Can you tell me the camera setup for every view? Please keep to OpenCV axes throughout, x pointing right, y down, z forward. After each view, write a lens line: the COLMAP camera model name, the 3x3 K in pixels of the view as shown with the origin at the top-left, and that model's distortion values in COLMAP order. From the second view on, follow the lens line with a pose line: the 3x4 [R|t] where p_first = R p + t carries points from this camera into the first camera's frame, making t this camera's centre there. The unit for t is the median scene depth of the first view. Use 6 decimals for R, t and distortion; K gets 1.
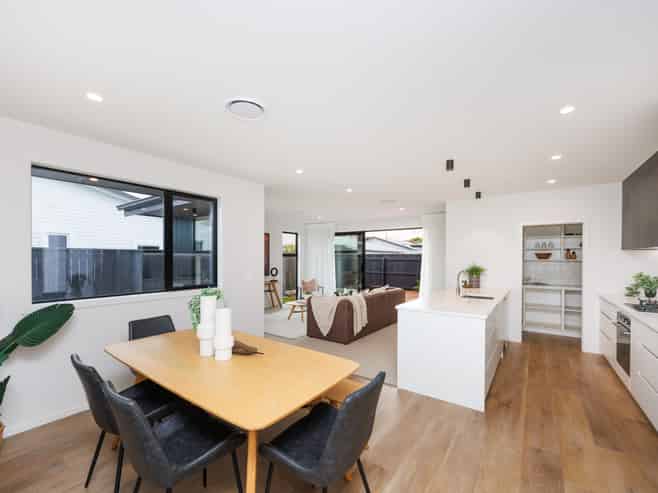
lens RADIAL K [[281.5, 0, 339.7], [0, 281.5, 260.1], [0, 0, 1]] dist [0.000404, 0.000408]
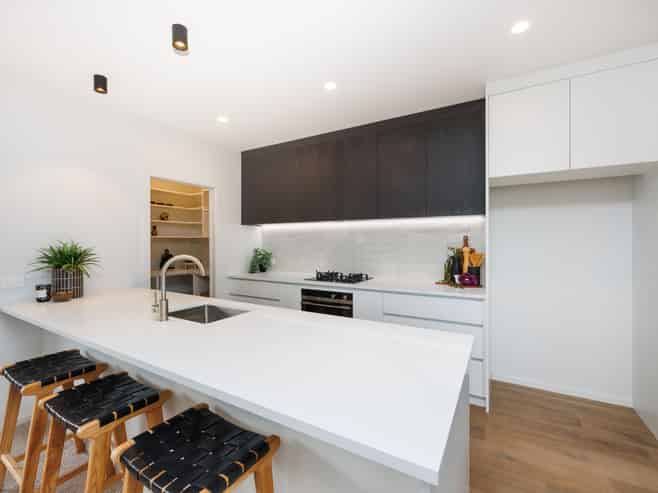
lens RADIAL K [[286.4, 0, 329.0], [0, 286.4, 246.5], [0, 0, 1]] dist [-0.000090, 0.000086]
pose [[-0.067339, -0.022854, 0.997468, 0.022321], [0.008104, 0.999692, 0.023452, 0.011932], [-0.997697, 0.009663, -0.067133, 0.632749]]
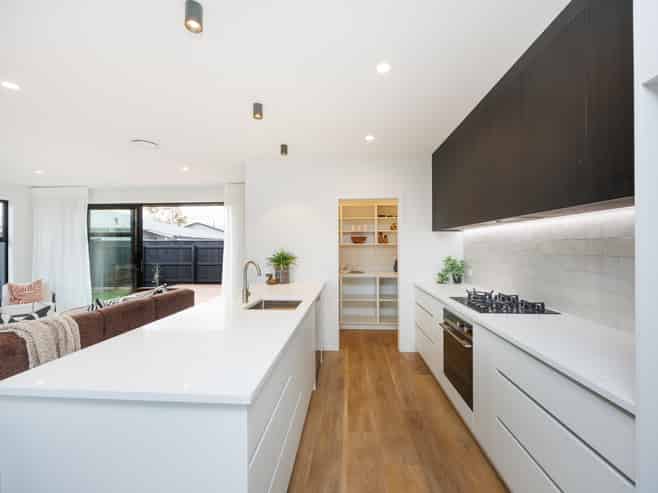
lens RADIAL K [[286.4, 0, 329.0], [0, 286.4, 246.5], [0, 0, 1]] dist [-0.000090, 0.000086]
pose [[0.858378, -0.006206, 0.512979, 0.209942], [0.009942, 0.999940, -0.004539, 0.010104], [-0.512921, 0.008996, 0.858389, 0.320860]]
